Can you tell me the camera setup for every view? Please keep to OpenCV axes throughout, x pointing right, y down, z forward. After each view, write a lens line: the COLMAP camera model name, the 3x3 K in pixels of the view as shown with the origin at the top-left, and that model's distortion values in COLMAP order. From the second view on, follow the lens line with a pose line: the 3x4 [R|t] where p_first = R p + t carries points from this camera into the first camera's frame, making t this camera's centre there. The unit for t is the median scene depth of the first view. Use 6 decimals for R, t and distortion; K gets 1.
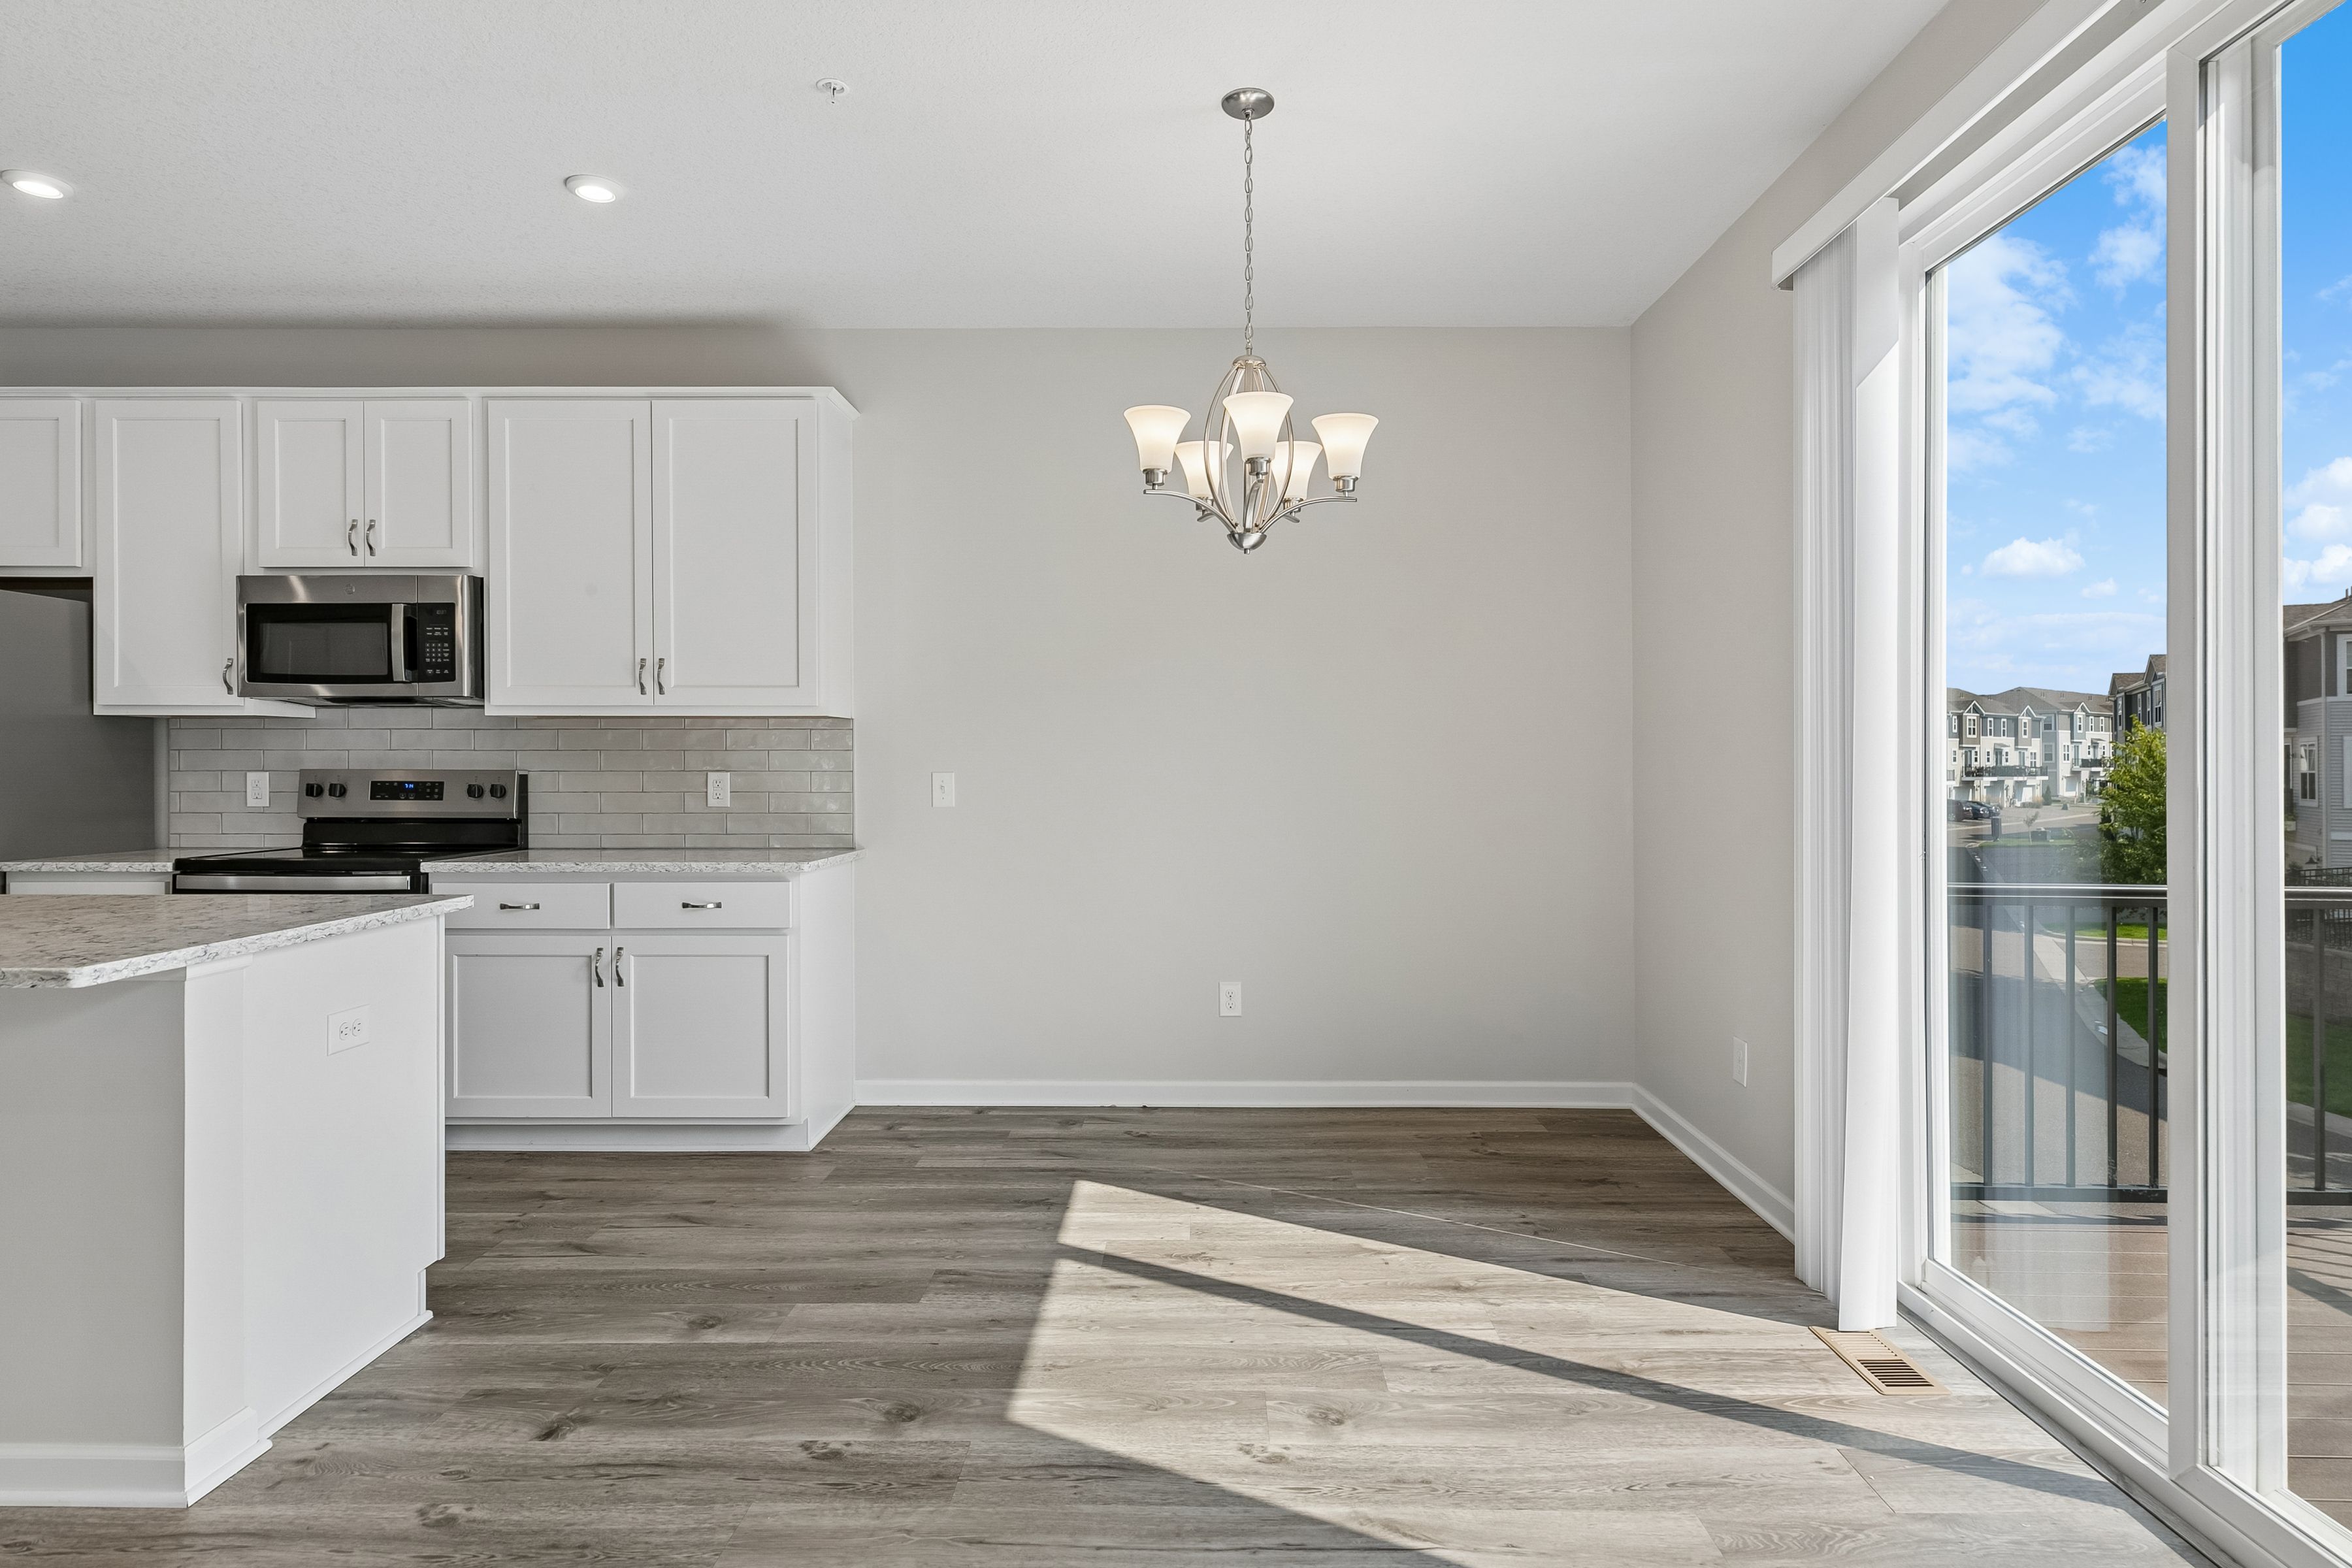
lens RADIAL K [[1276.2, 0, 1213.9], [0, 1276.2, 766.2], [0, 0, 1]] dist [0.000099, -0.000191]
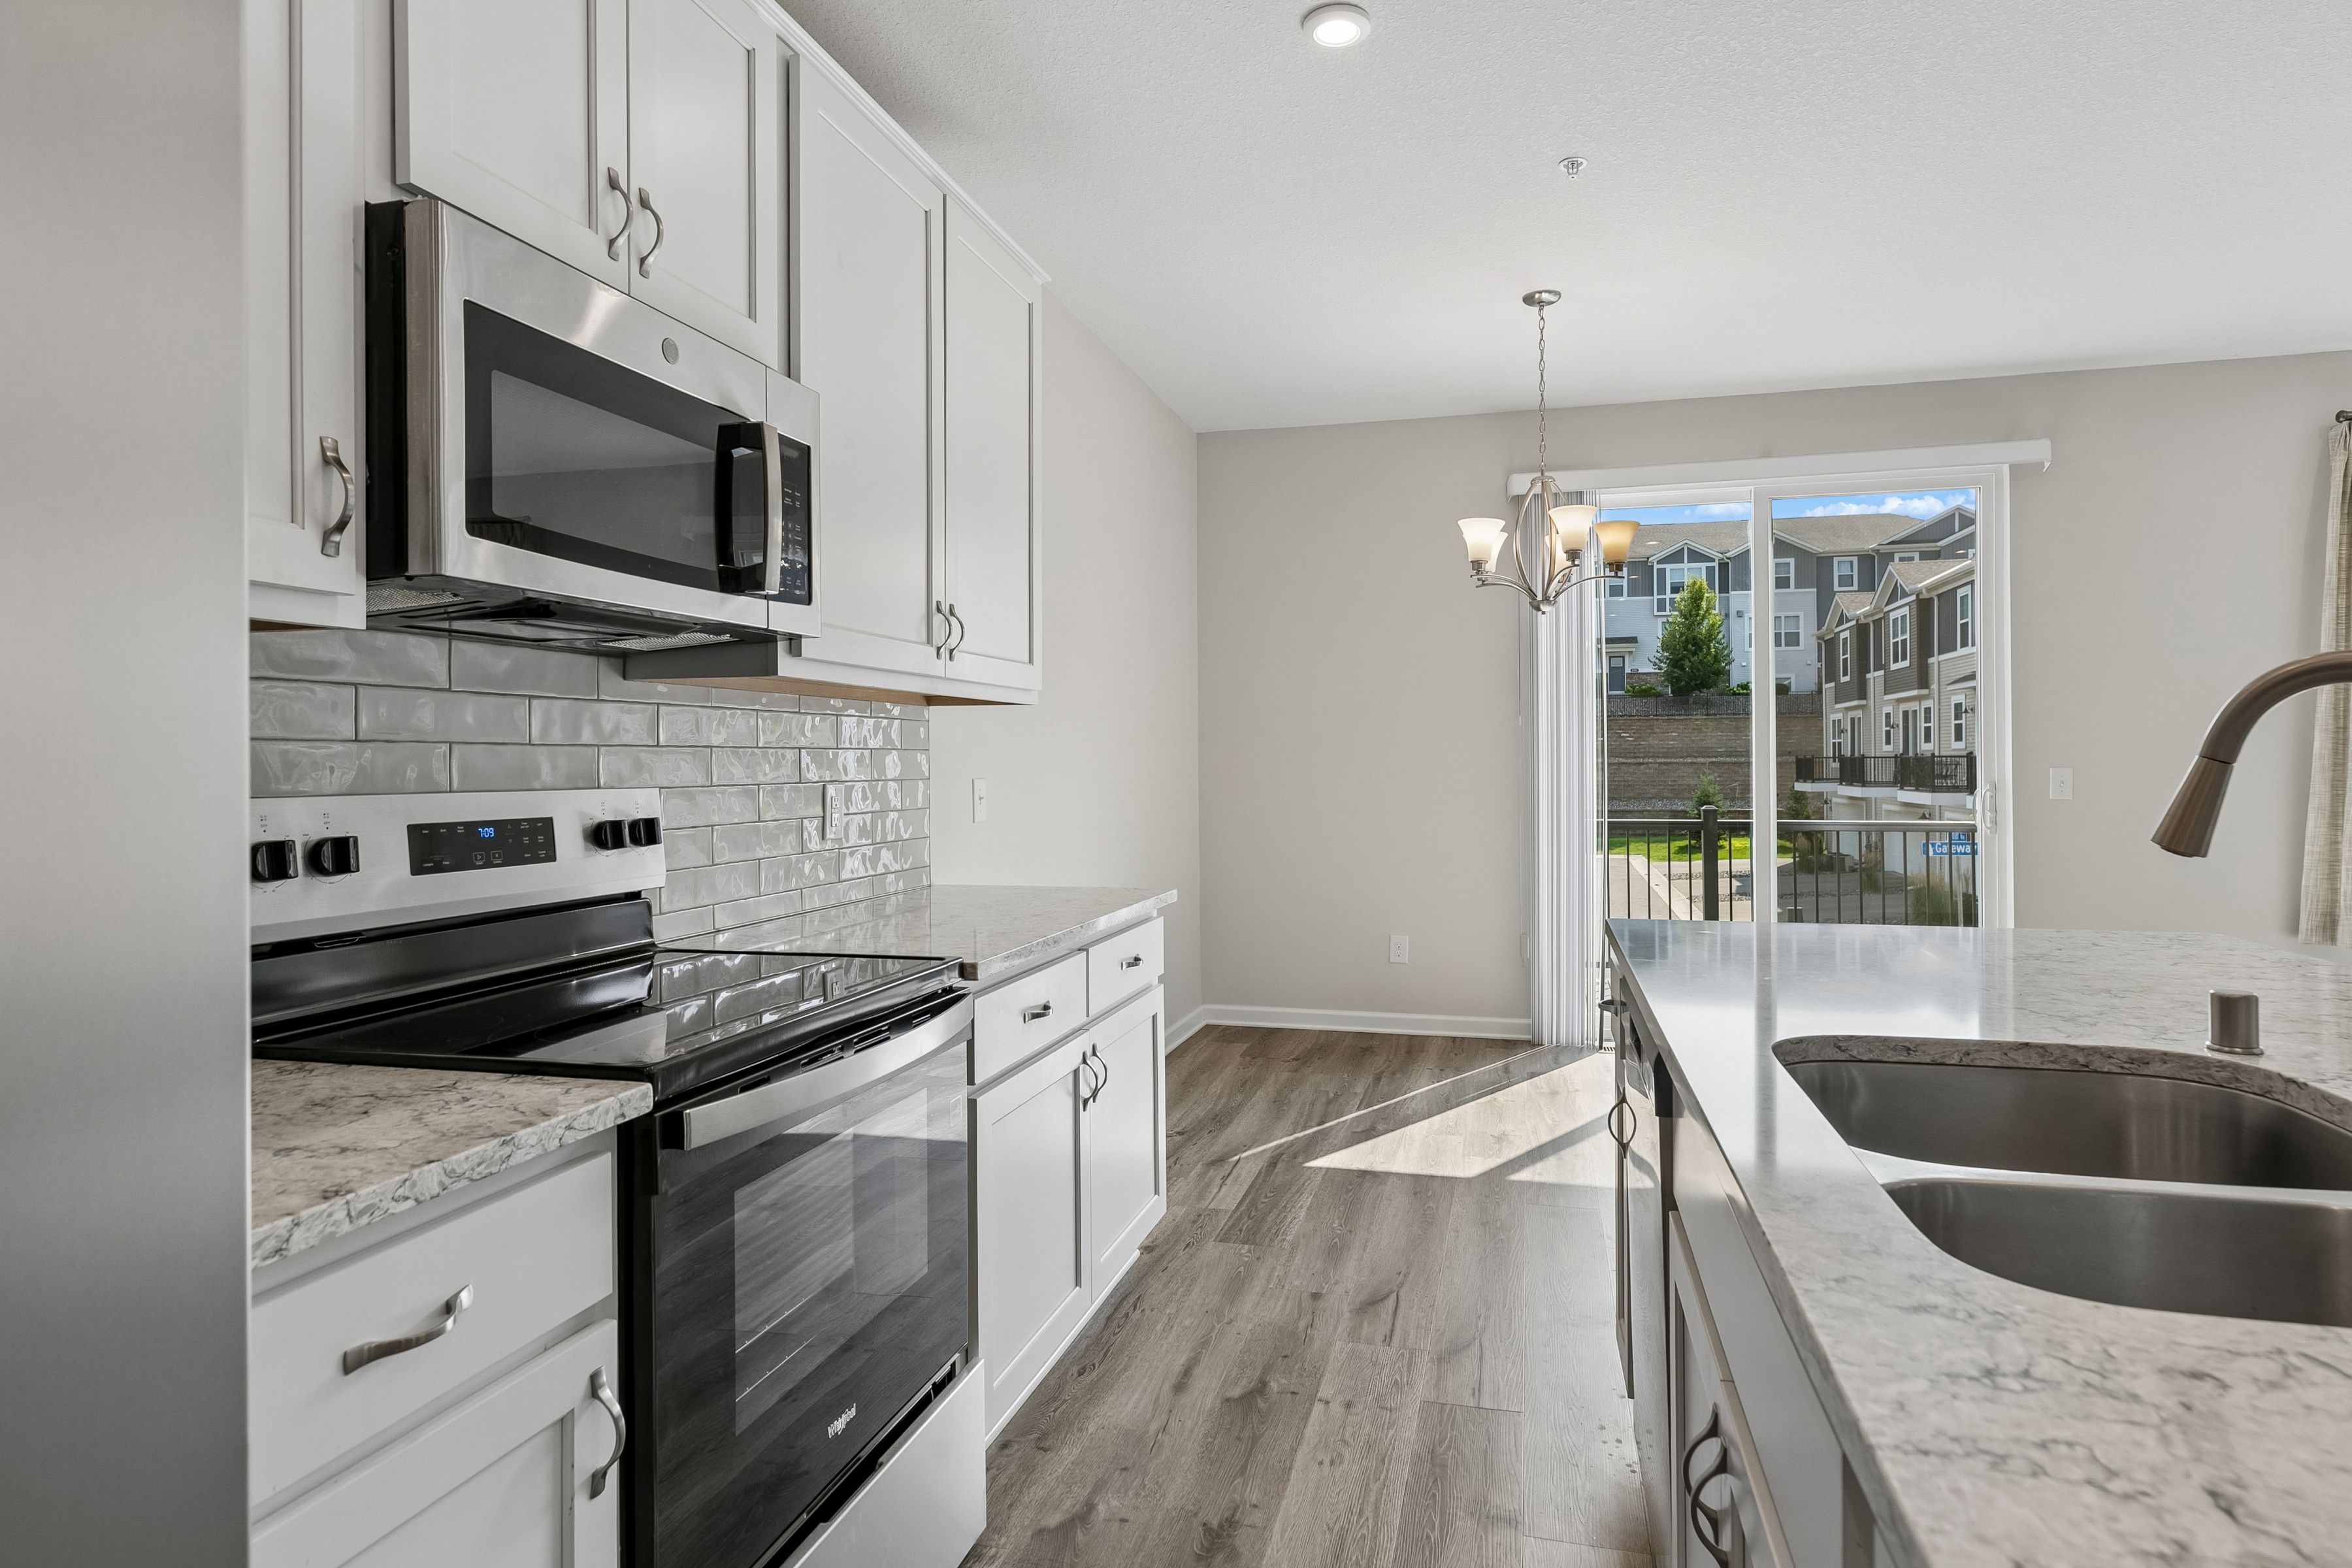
lens RADIAL K [[1282.4, 0, 1205.1], [0, 1282.4, 755.0], [0, 0, 1]] dist [0.003646, 0.000430]
pose [[0.240996, 0.004770, 0.970514, -1.026732], [0.005064, 0.999968, -0.006172, -0.005432], [-0.970513, 0.006402, 0.240965, 0.724354]]
